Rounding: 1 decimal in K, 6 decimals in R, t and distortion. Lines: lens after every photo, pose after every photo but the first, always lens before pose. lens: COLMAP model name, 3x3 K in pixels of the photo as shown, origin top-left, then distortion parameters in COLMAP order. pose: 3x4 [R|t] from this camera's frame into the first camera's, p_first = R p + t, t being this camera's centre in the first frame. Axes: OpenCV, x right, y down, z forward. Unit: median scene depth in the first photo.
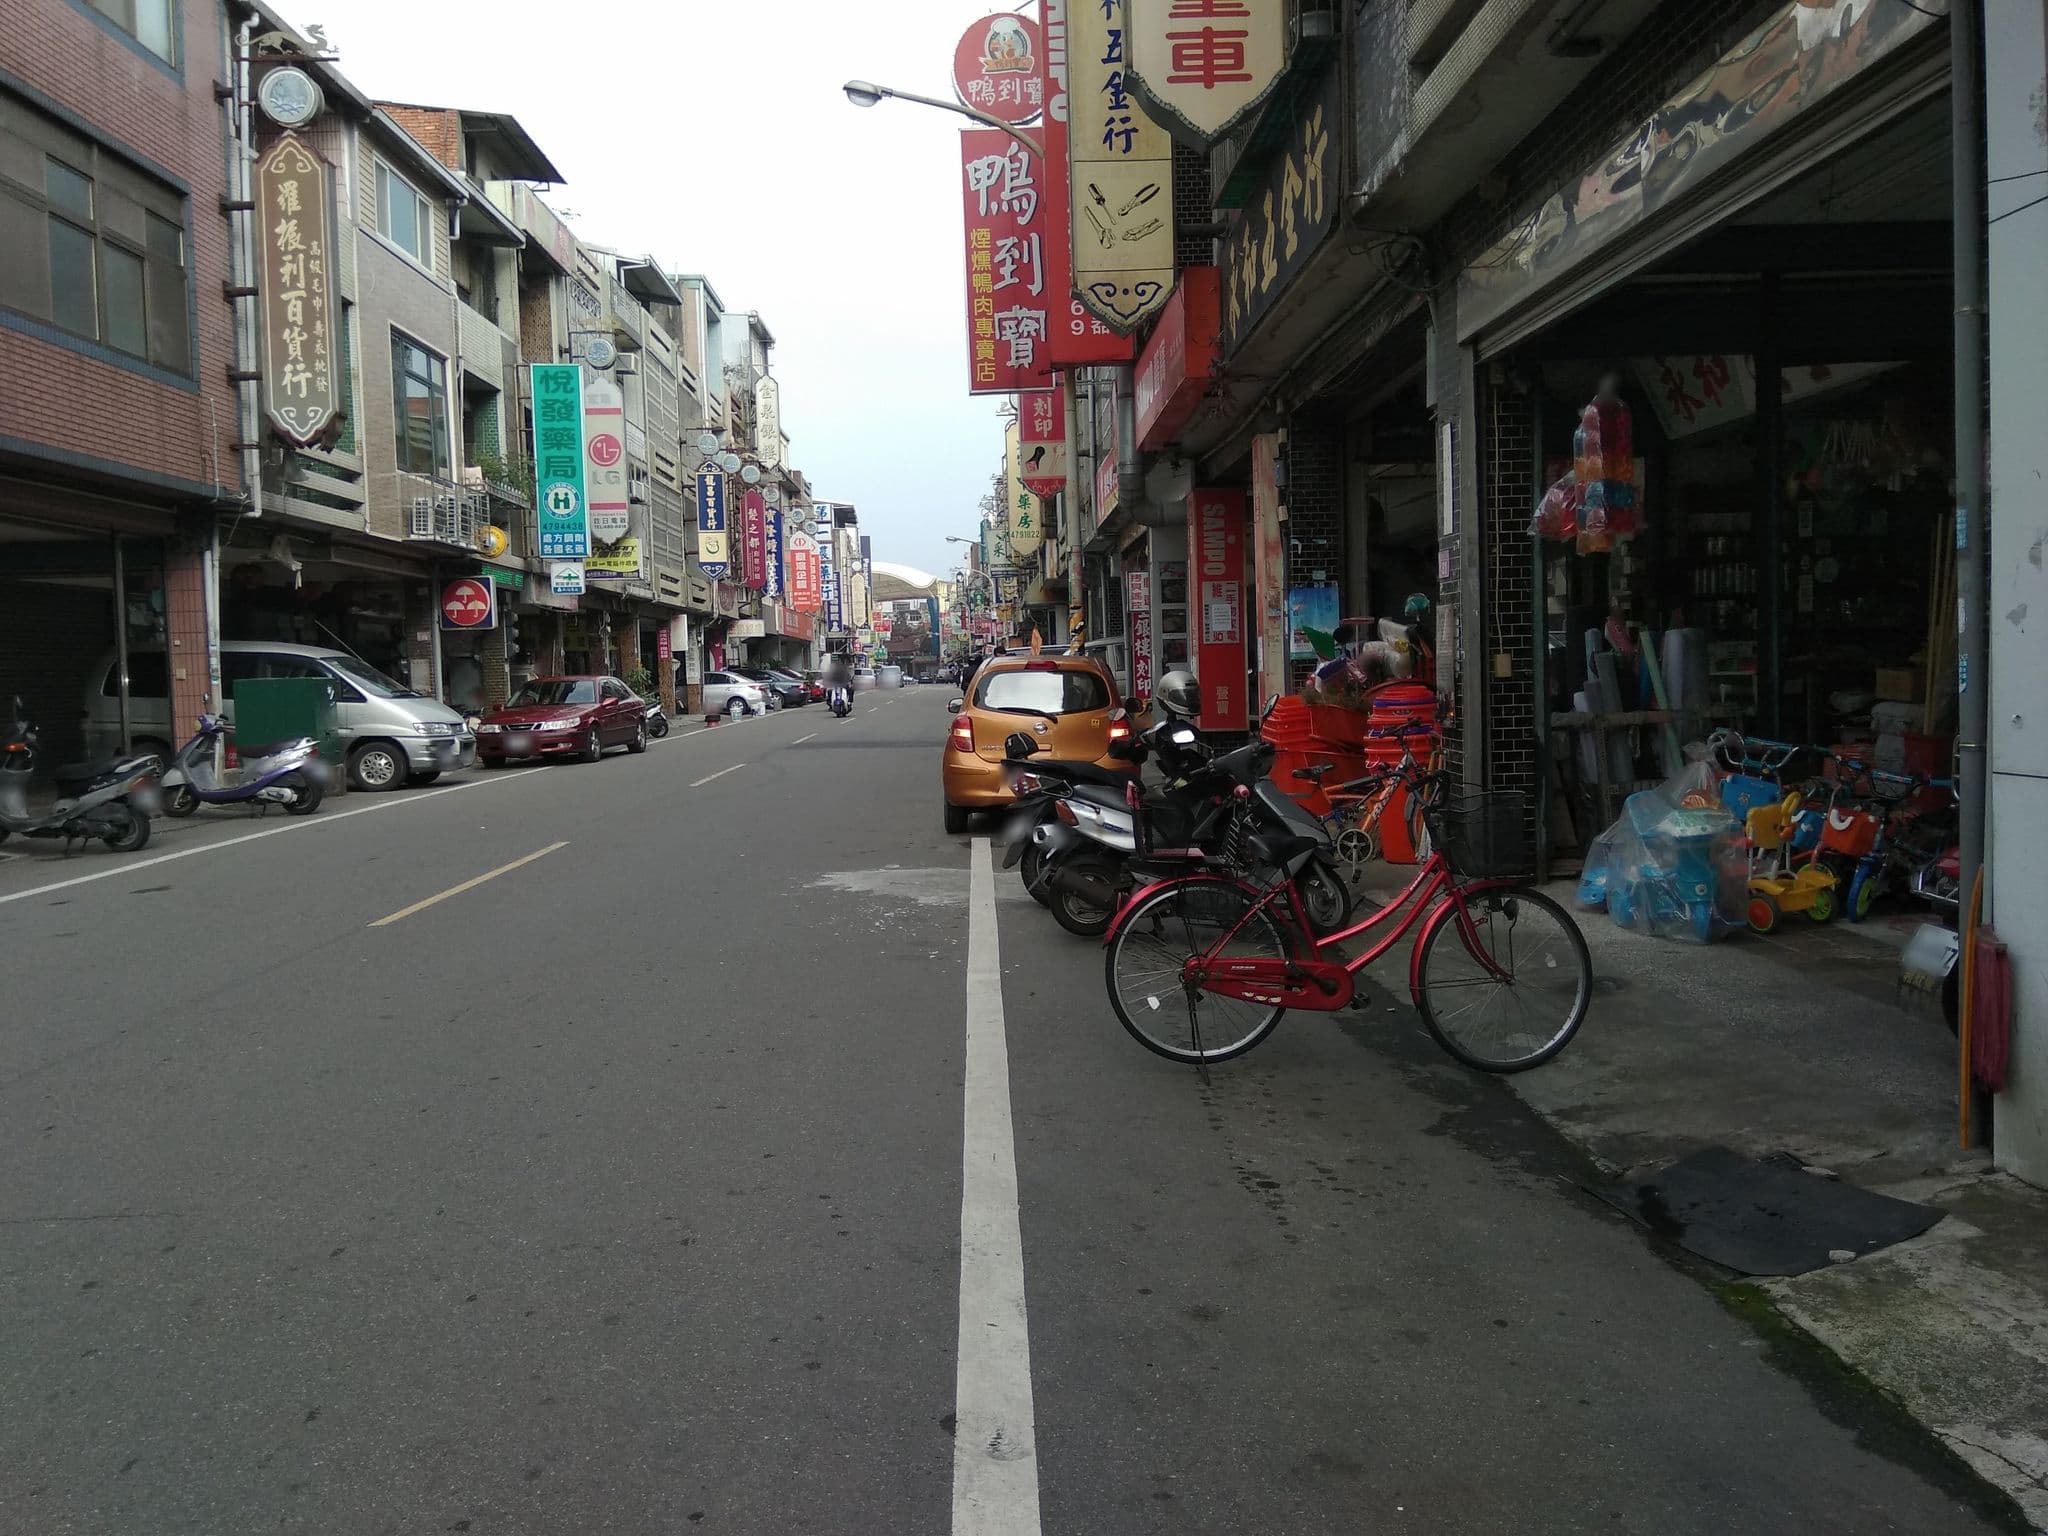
lens RADIAL K [[1576.3, 0, 1106.7], [0, 1576.3, 756.5], [0, 0, 1]] dist [0.005099, -0.000207]
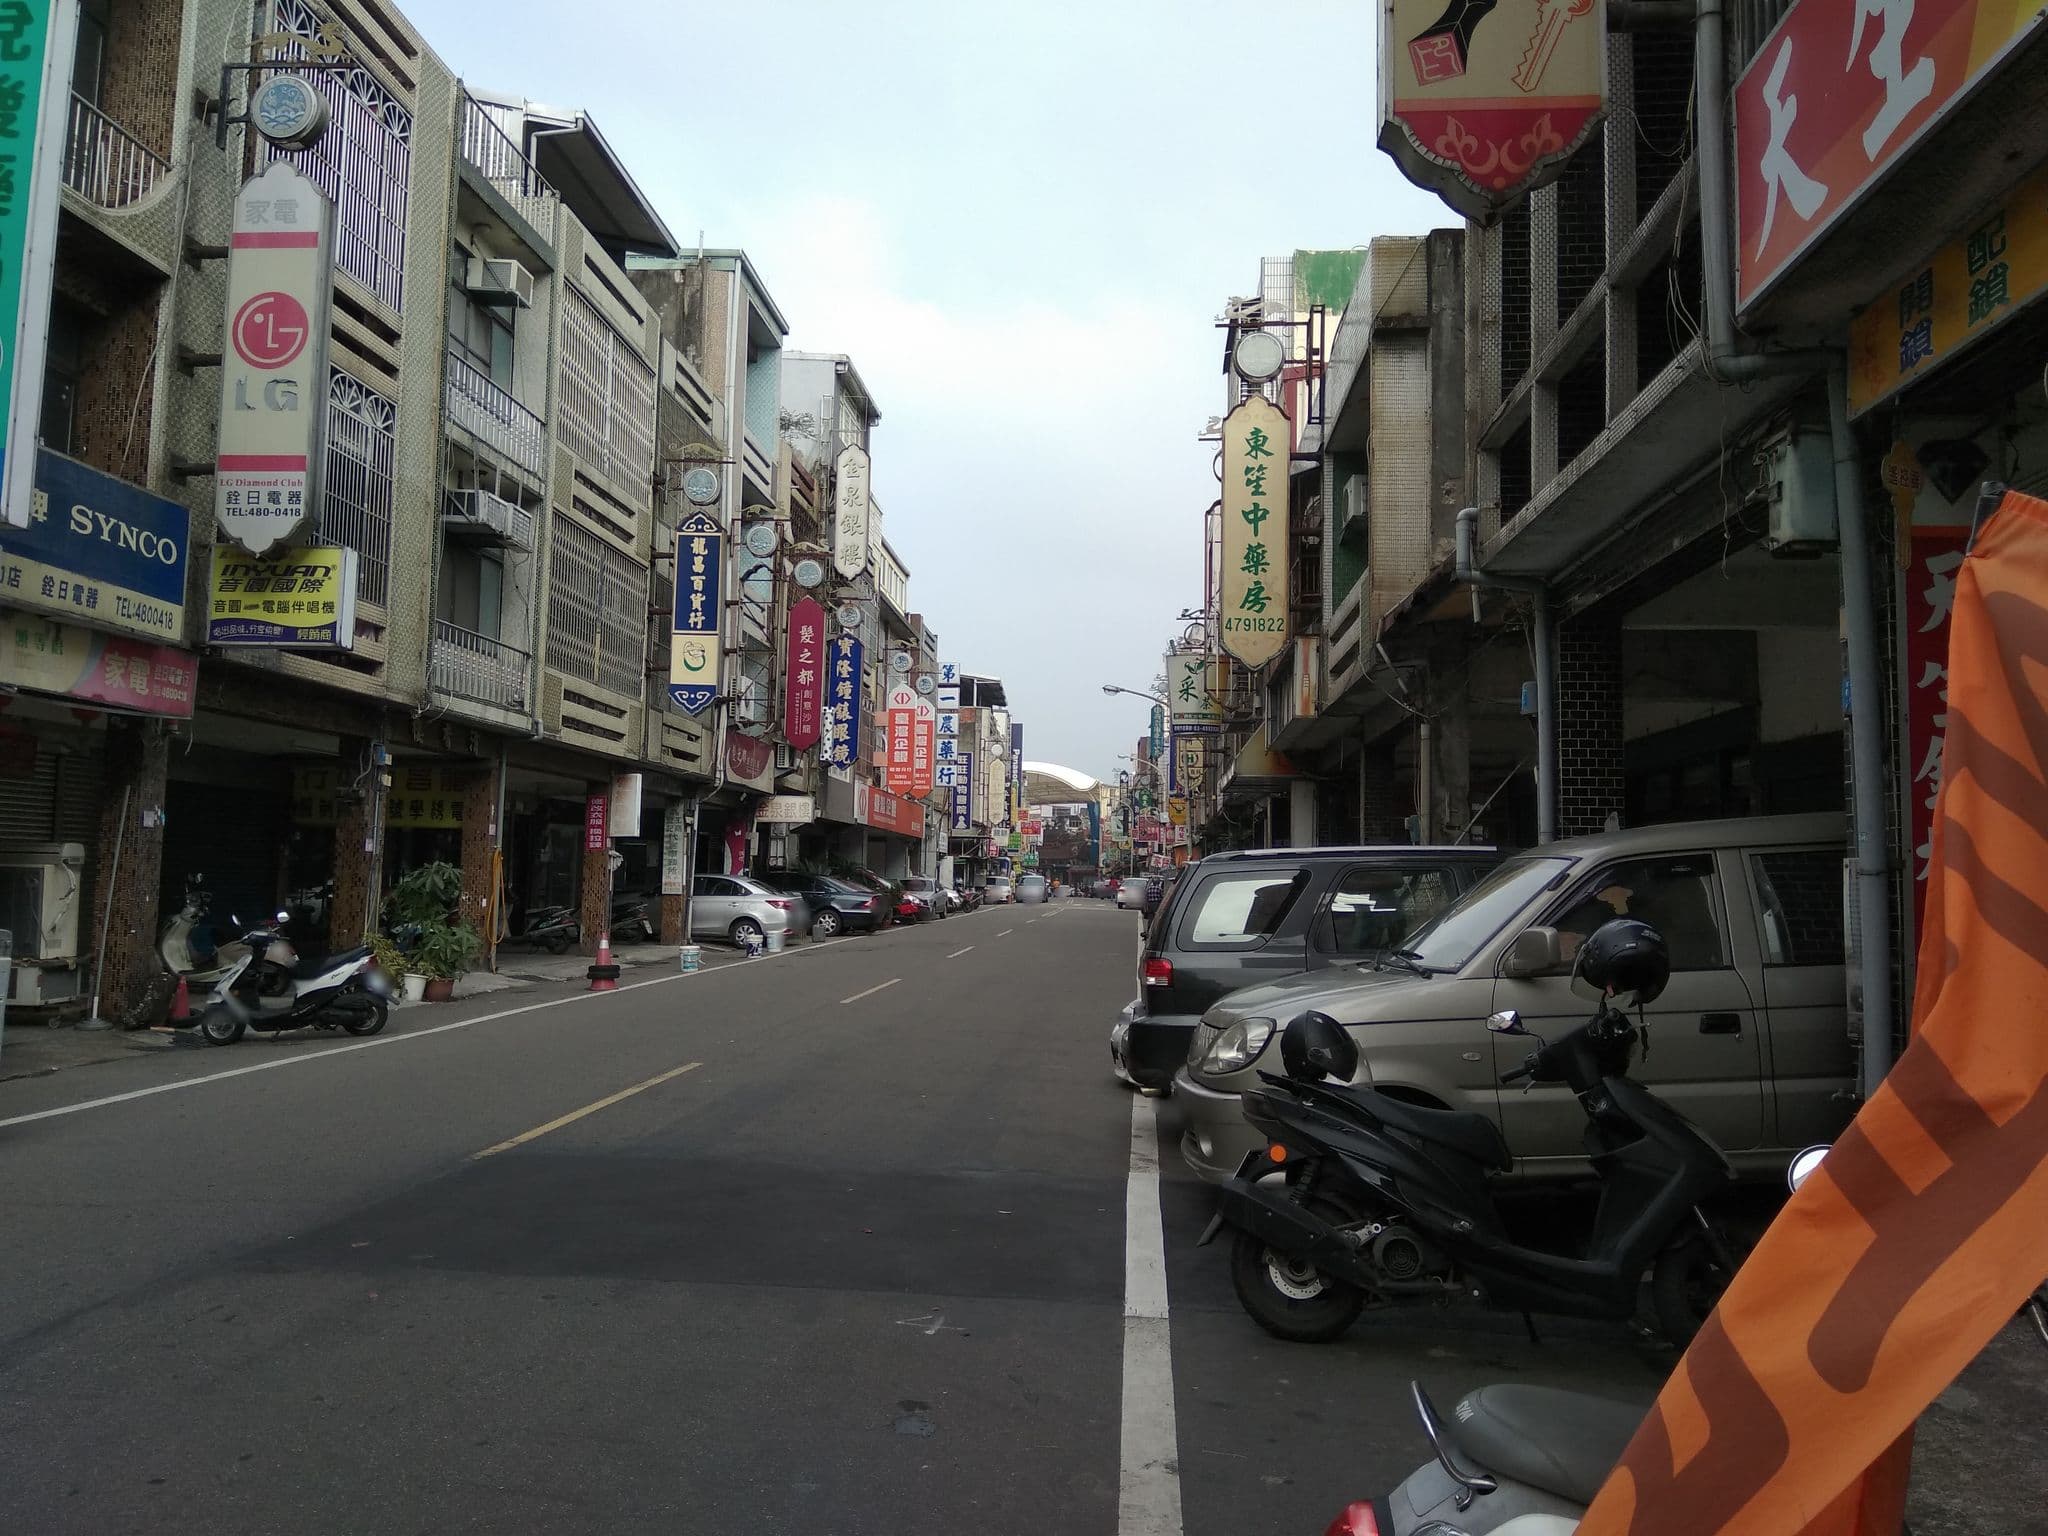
lens RADIAL K [[1576.3, 0, 1106.7], [0, 1576.3, 756.5], [0, 0, 1]] dist [0.005099, -0.000207]
pose [[0.993861, 0.036430, -0.104463, -0.031806], [-0.050178, 0.989959, -0.132153, -0.023792], [0.098600, 0.136583, 0.985709, 0.368548]]
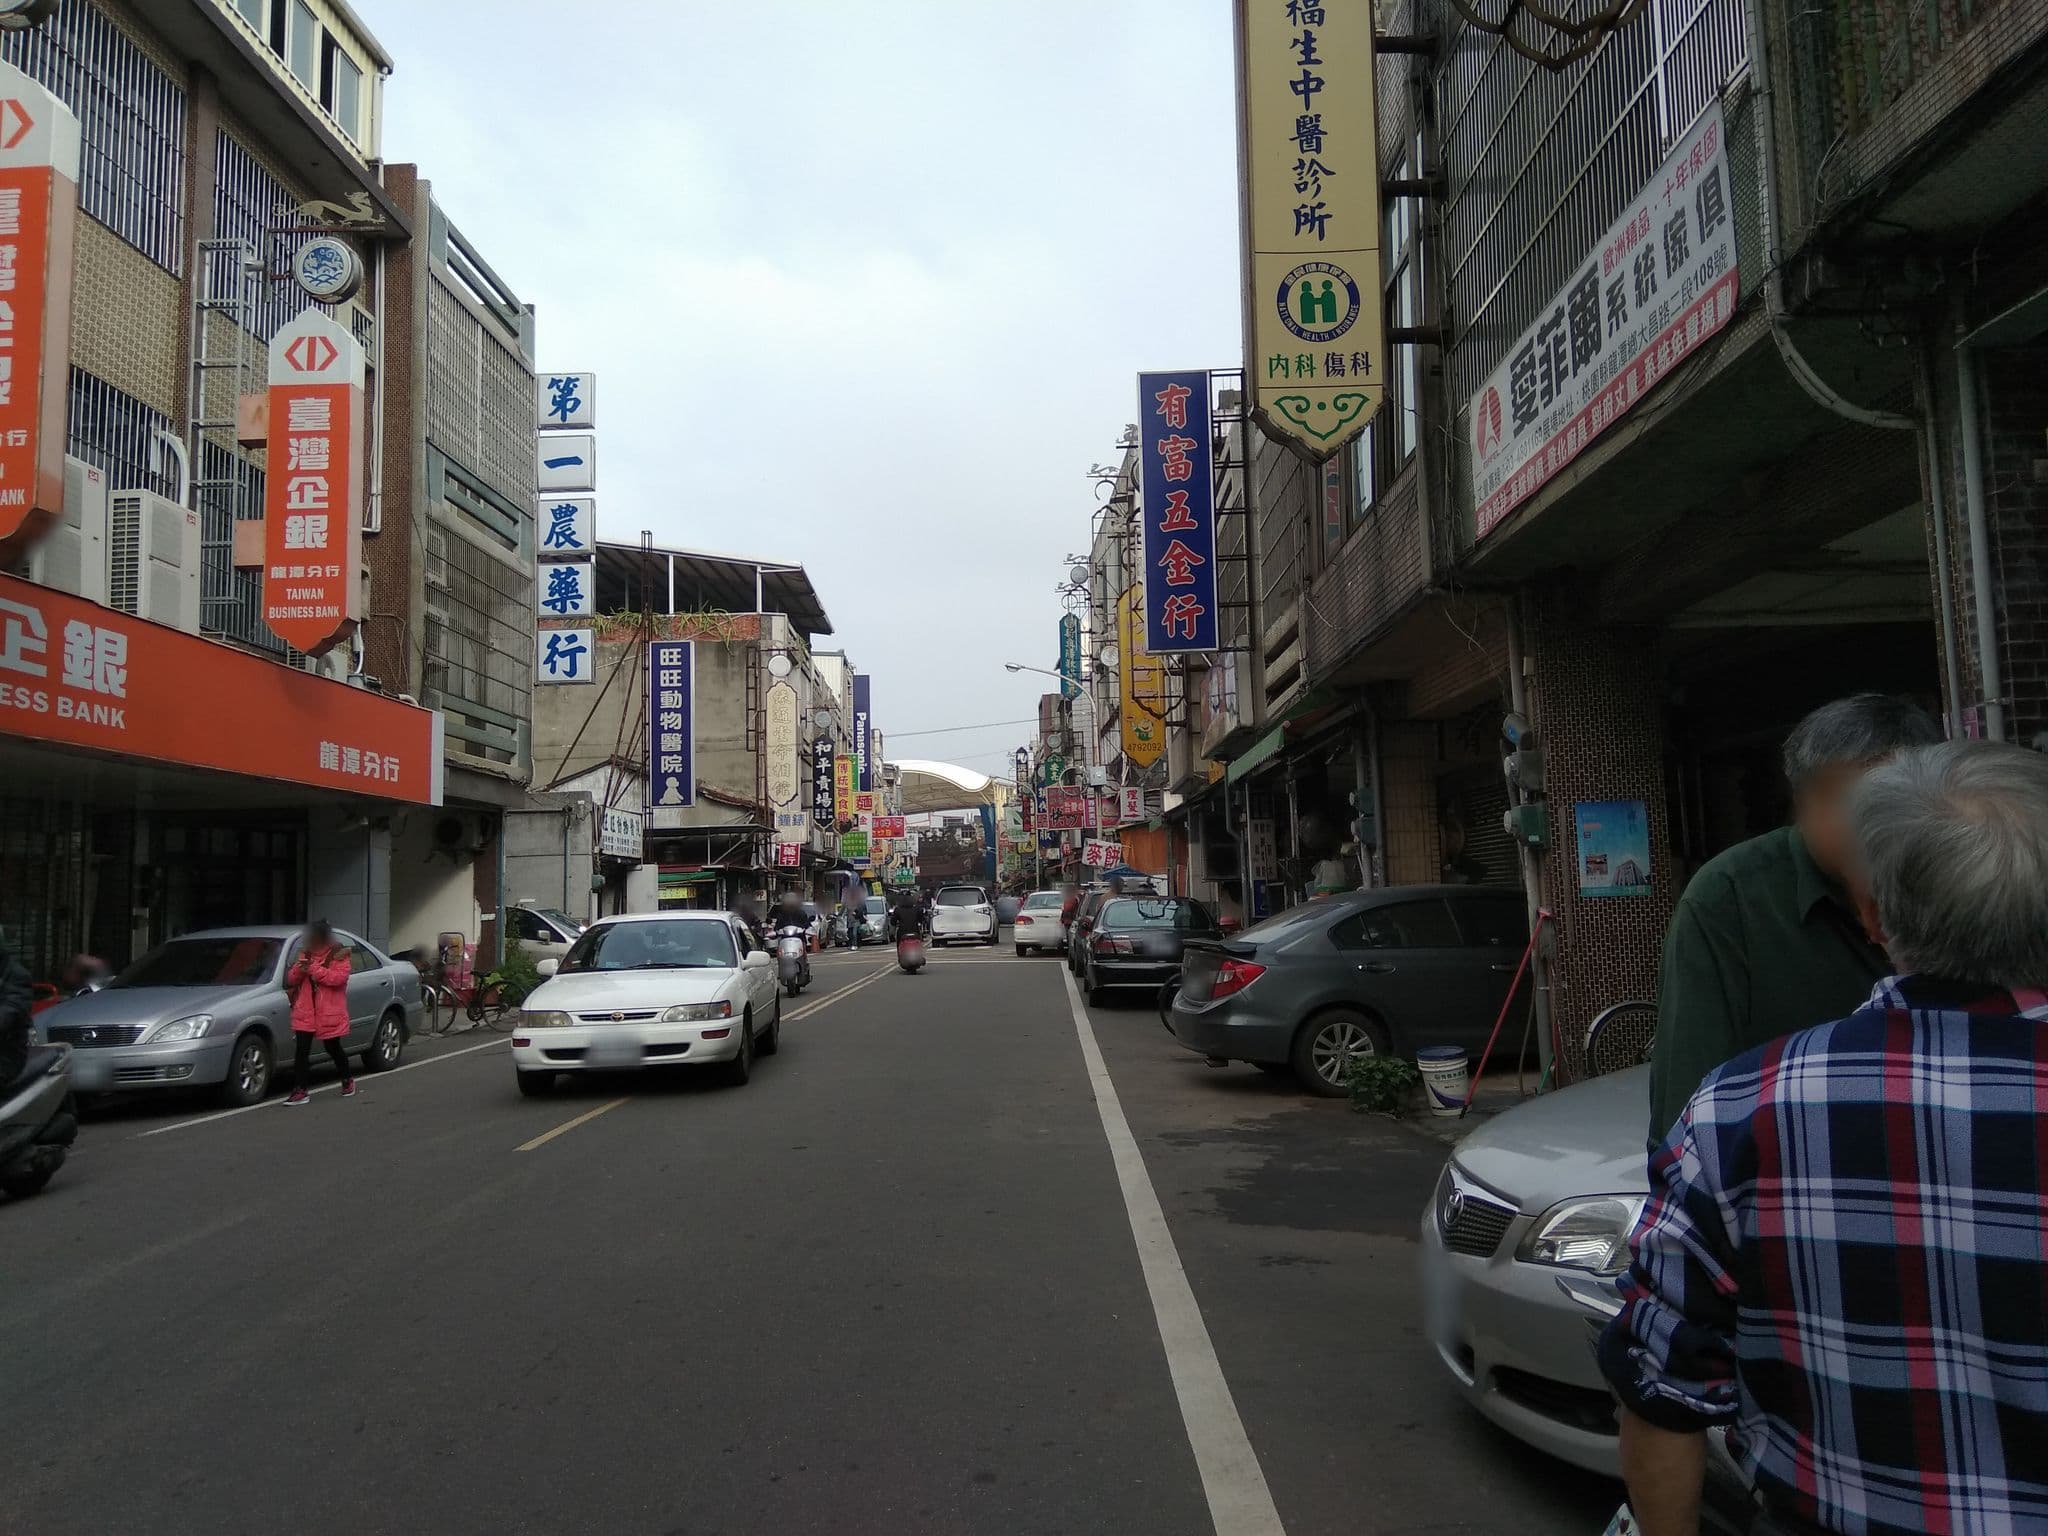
lens RADIAL K [[1576.3, 0, 1106.7], [0, 1576.3, 756.5], [0, 0, 1]] dist [0.005099, -0.000207]
pose [[0.999162, -0.002421, -0.040852, -0.090610], [-0.003462, 0.989672, -0.143309, -0.061005], [0.040777, 0.143331, 0.988834, 1.022843]]
